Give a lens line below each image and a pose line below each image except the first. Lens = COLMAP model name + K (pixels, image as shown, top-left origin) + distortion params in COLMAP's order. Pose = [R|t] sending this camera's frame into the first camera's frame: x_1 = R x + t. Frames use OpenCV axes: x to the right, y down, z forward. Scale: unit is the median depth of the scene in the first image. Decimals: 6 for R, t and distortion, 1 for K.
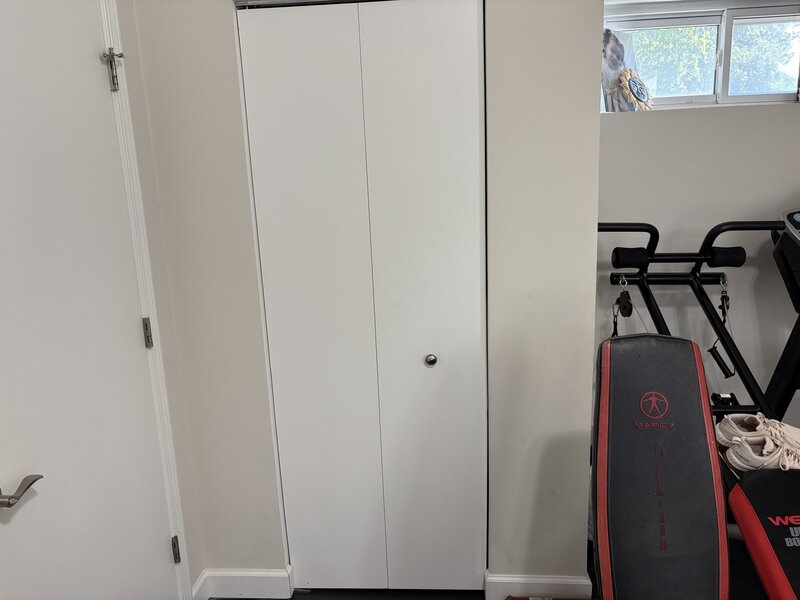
lens RADIAL K [[610.4, 0, 399.4], [0, 610.4, 300.3], [0, 0, 1]] dist [0.042377, -0.004806]
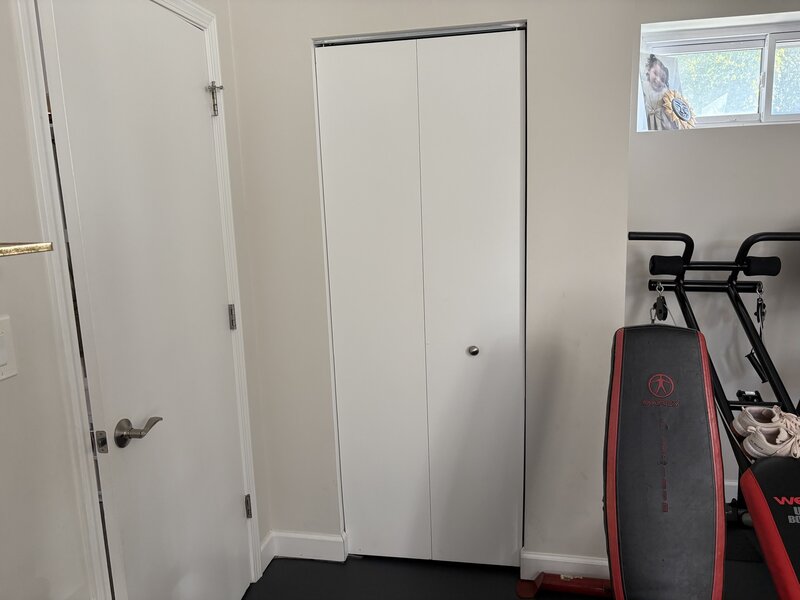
lens RADIAL K [[610.4, 0, 400.7], [0, 610.4, 298.8], [0, 0, 1]] dist [0.042377, -0.004806]
pose [[0.993575, 0.025763, -0.110208, 0.036919], [-0.029327, 0.999094, -0.030845, 0.037788], [0.109314, 0.033879, 0.993430, -0.119570]]
